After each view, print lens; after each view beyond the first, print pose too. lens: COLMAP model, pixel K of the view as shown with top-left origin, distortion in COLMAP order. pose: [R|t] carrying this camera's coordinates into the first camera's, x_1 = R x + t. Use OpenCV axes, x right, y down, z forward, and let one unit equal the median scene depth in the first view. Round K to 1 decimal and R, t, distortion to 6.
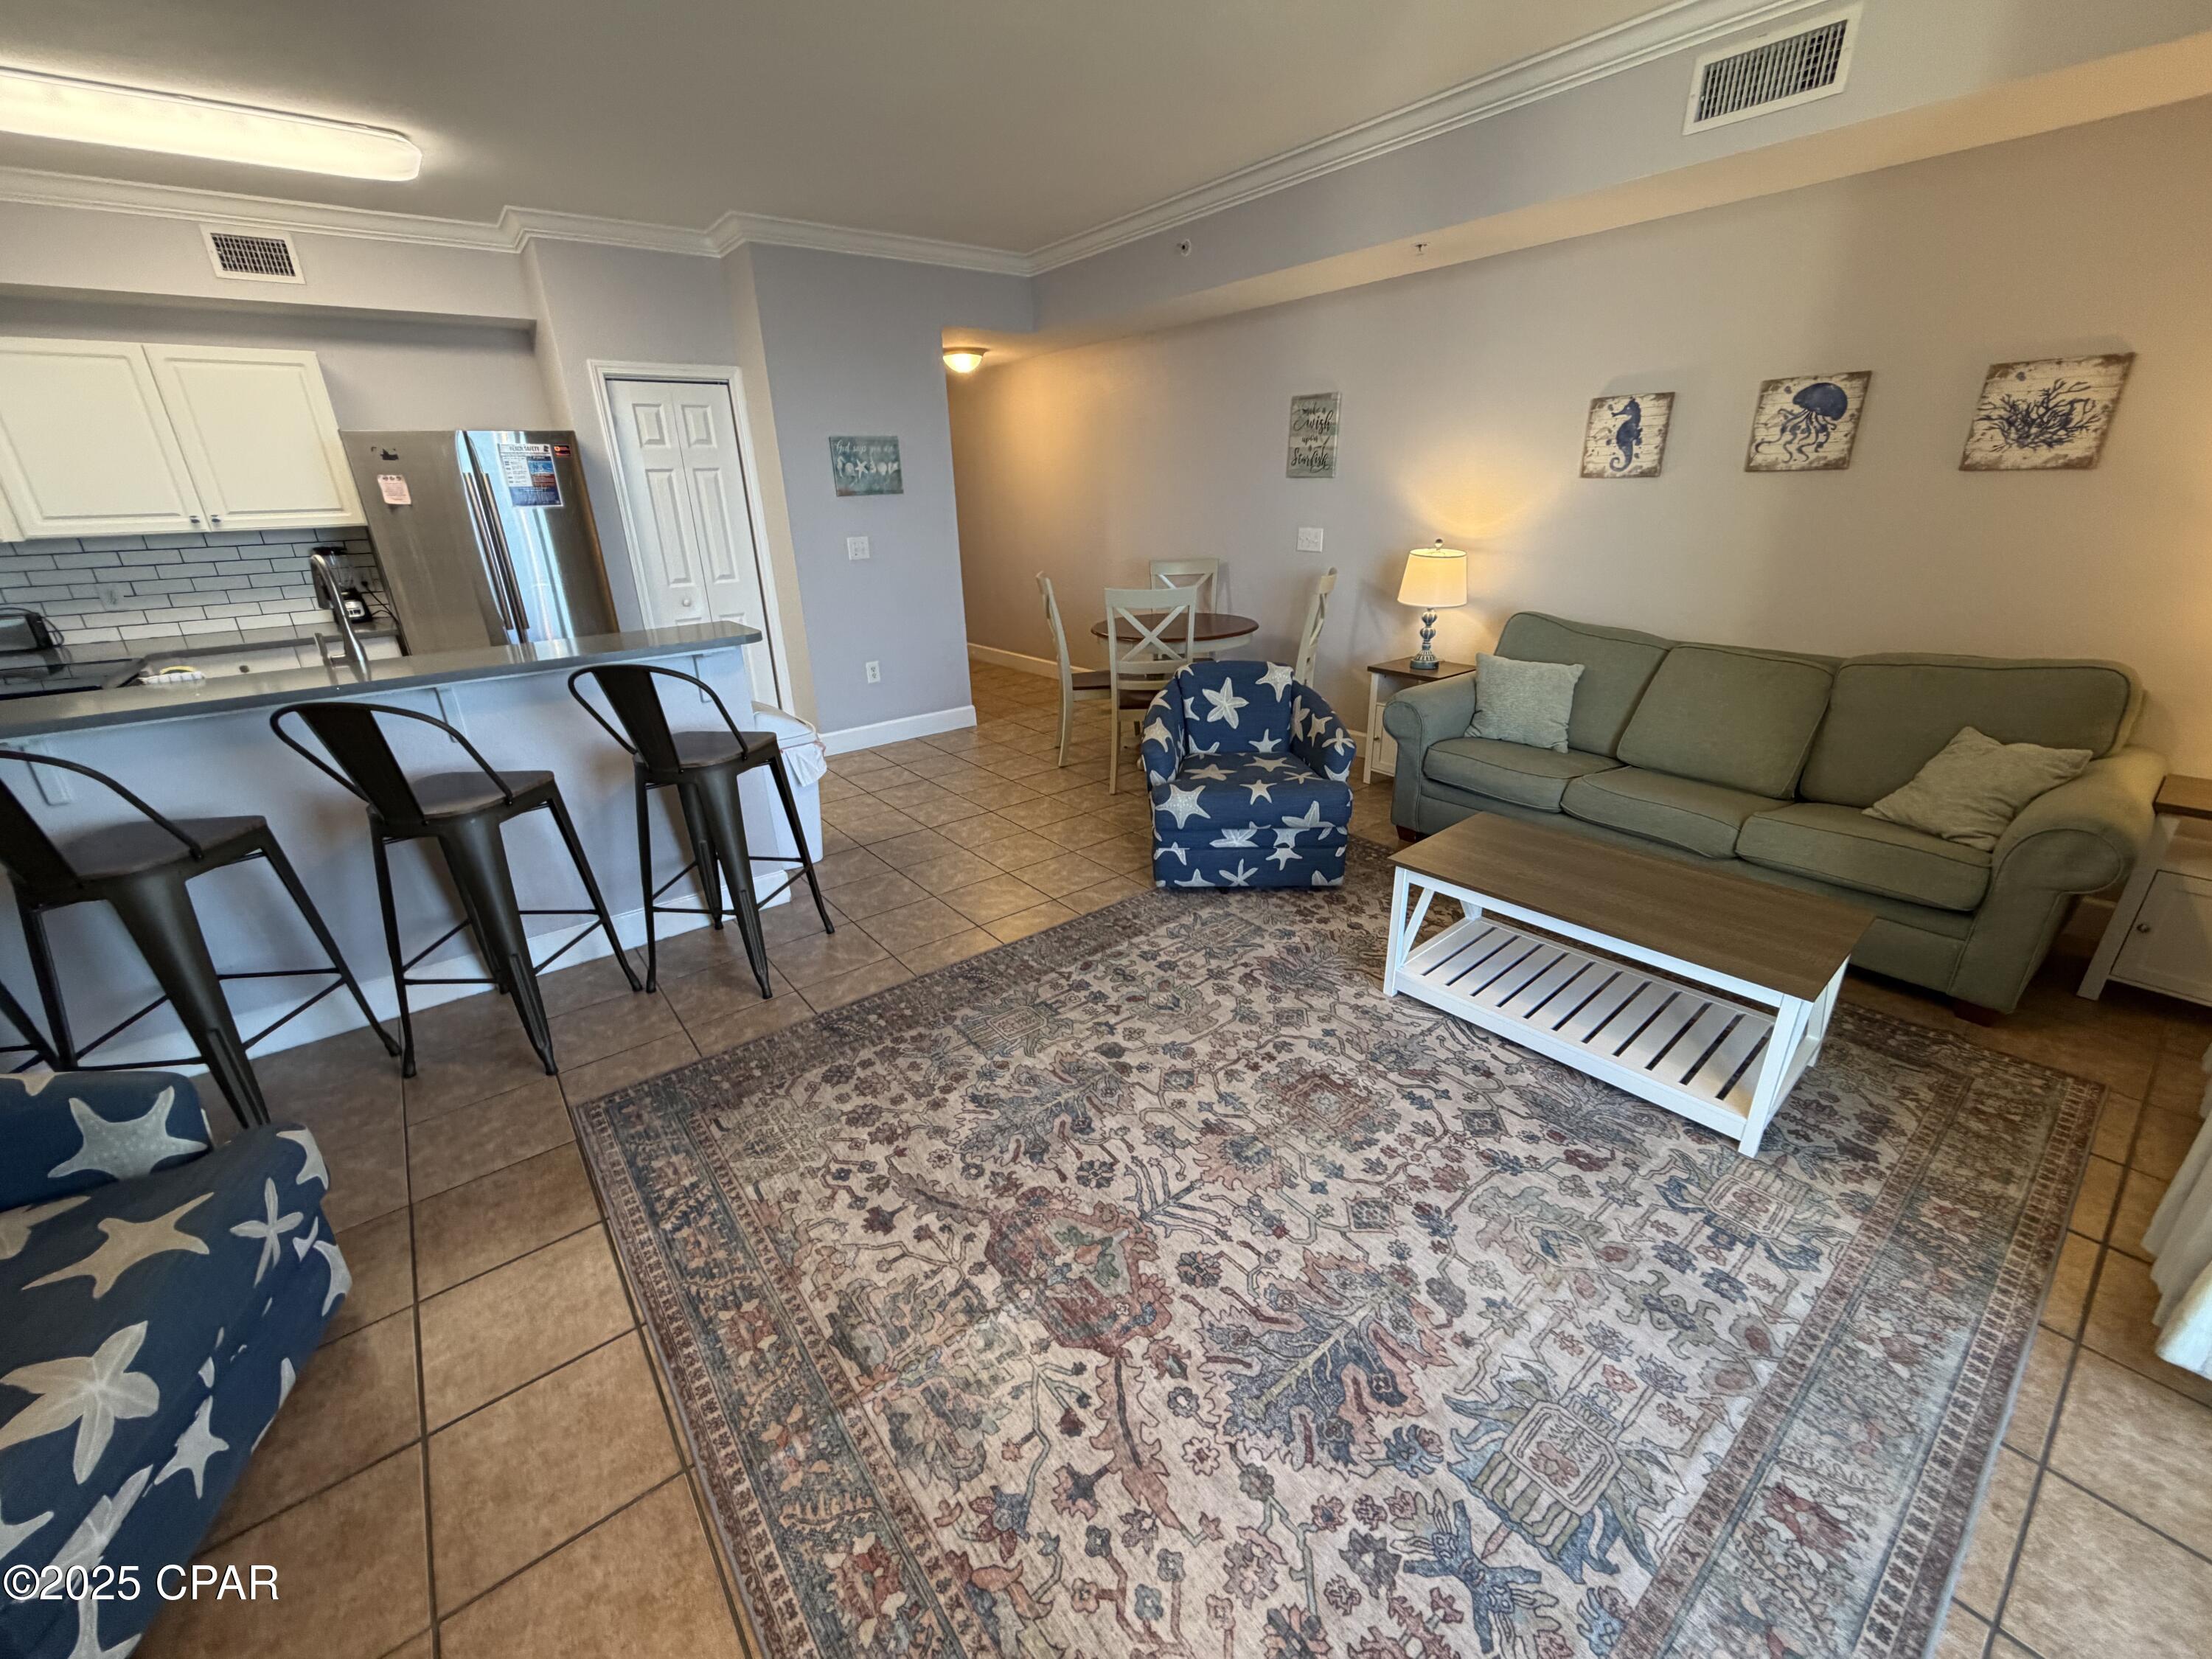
lens RADIAL K [[880.3, 0, 1100.5], [0, 880.3, 830.5], [0, 0, 1]] dist [-0.001171, 0.000200]
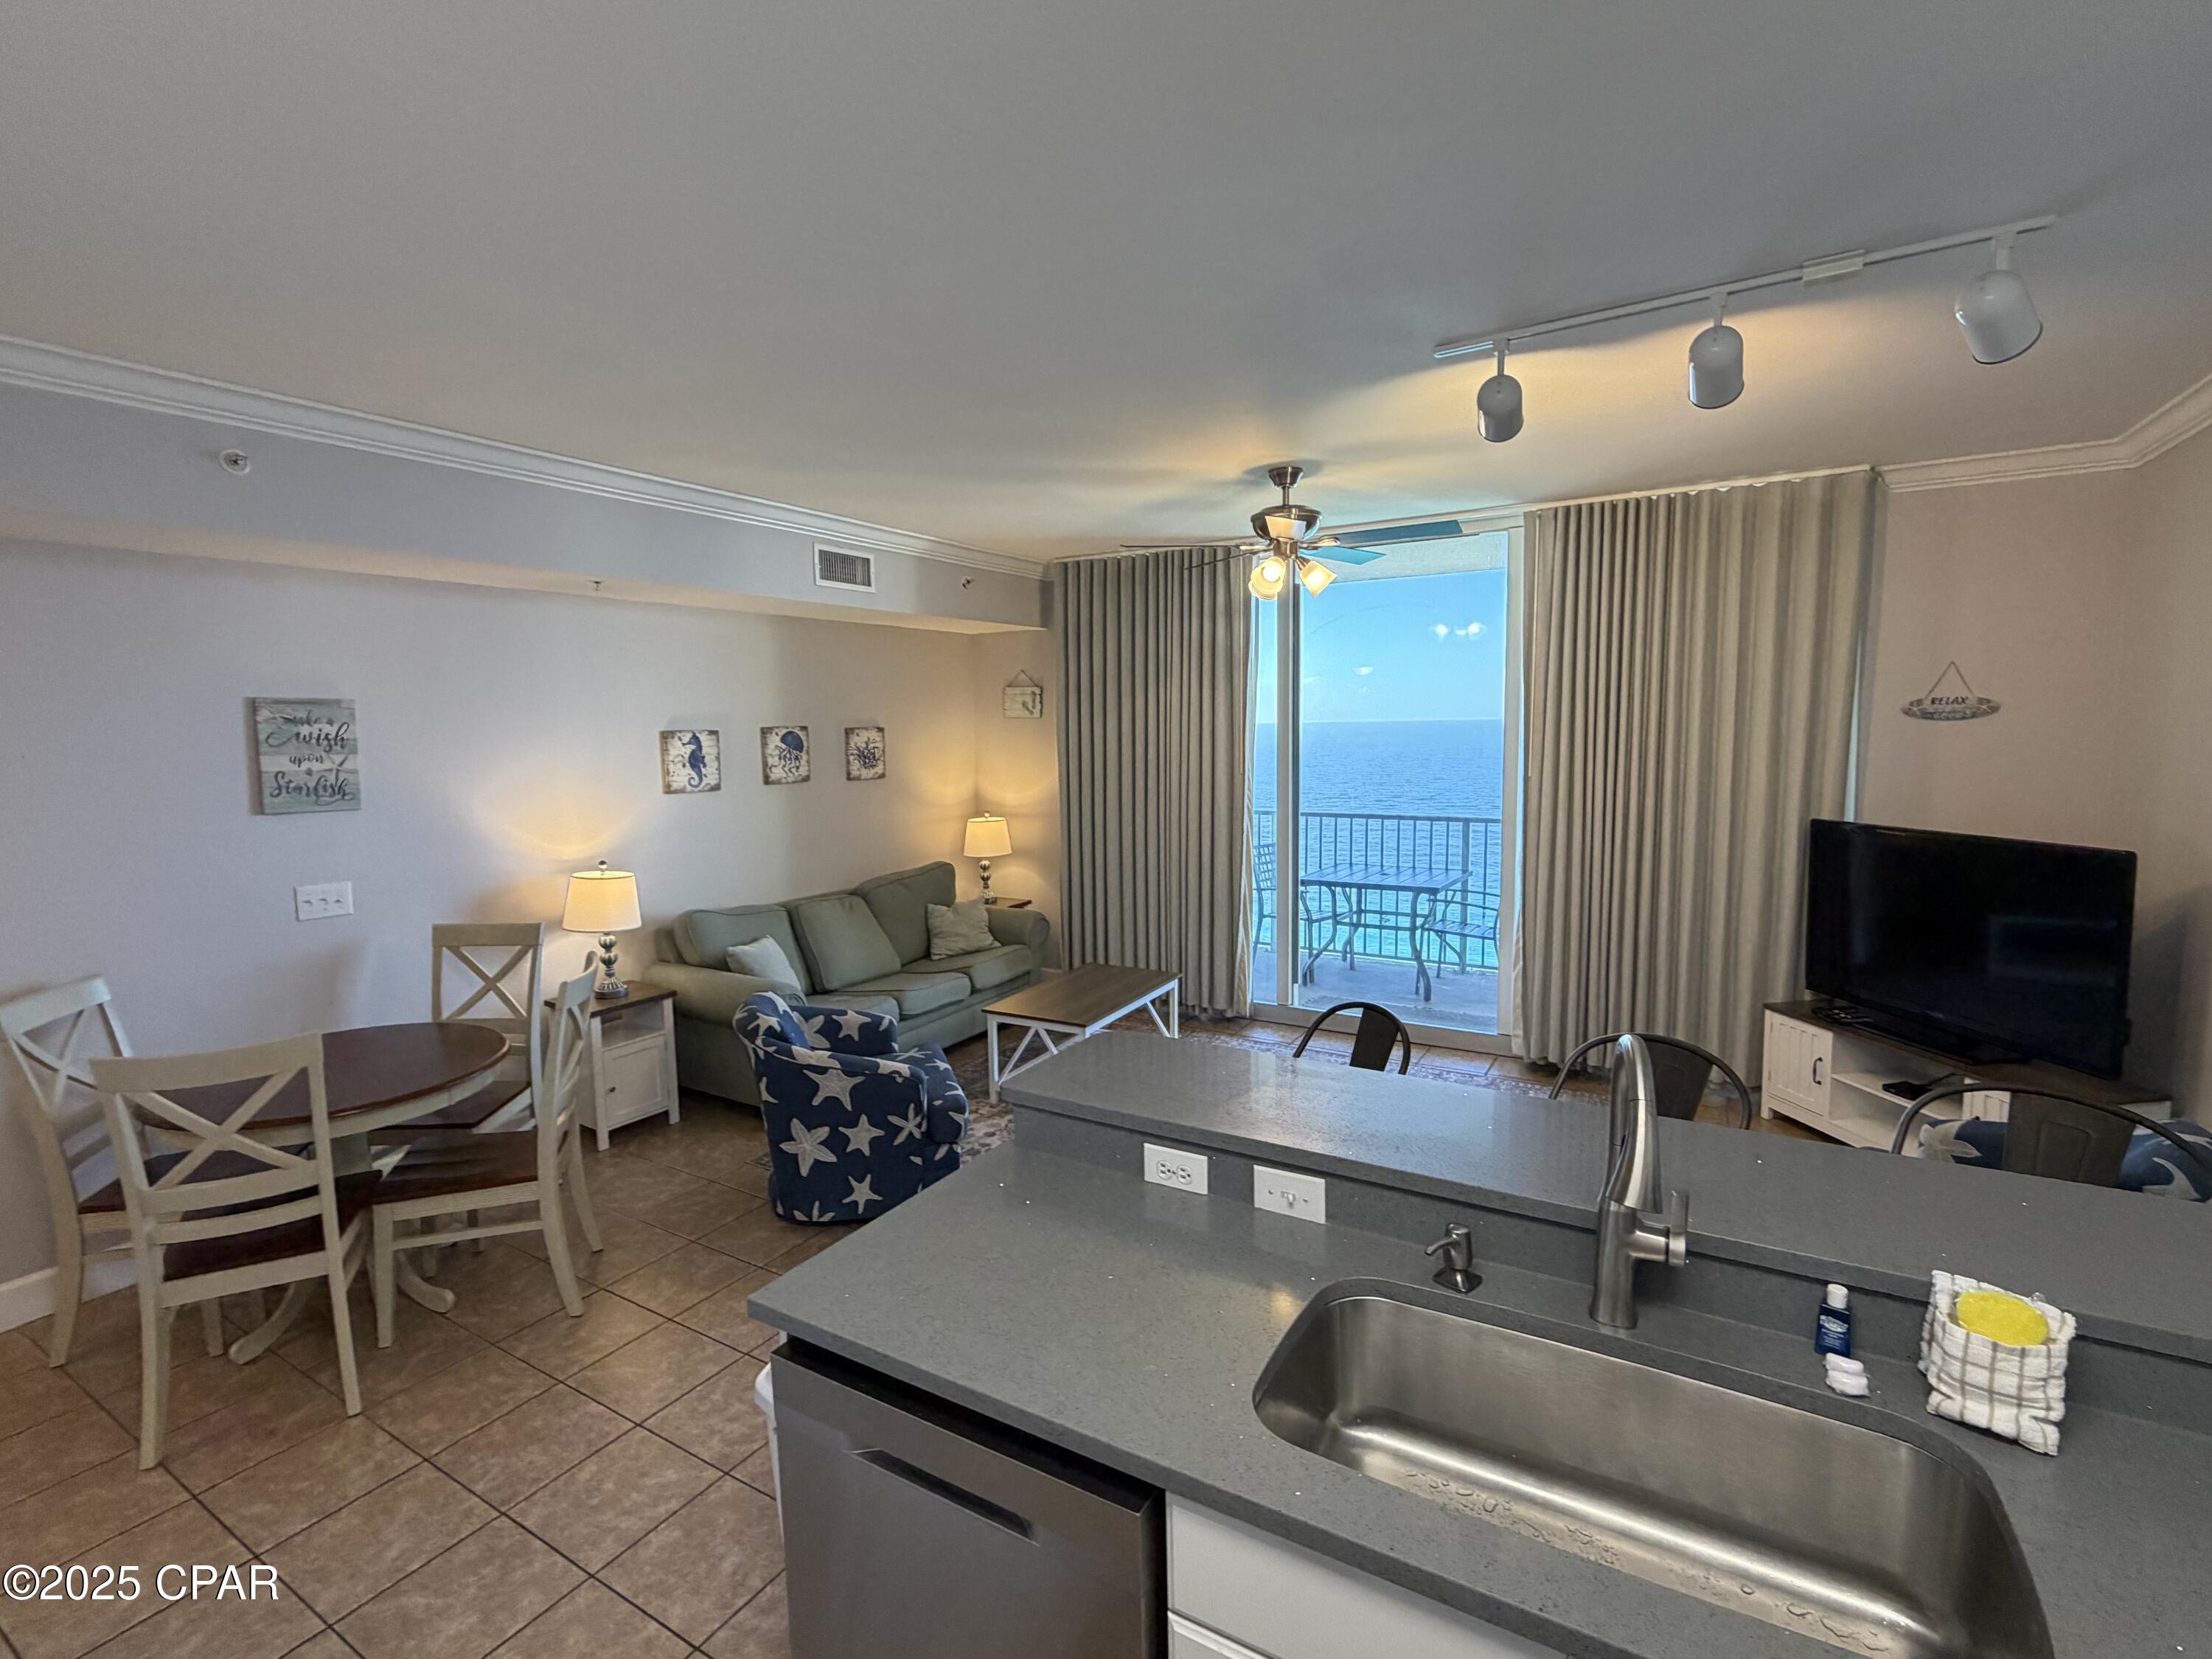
lens RADIAL K [[1019.2, 0, 1094.5], [0, 1019.2, 830.0], [0, 0, 1]] dist [0.001407, -0.000794]
pose [[-0.346396, -0.064606, 0.935861, -1.349942], [0.369087, 0.907779, 0.199280, -0.642229], [-0.862429, 0.414444, -0.290606, 1.424452]]
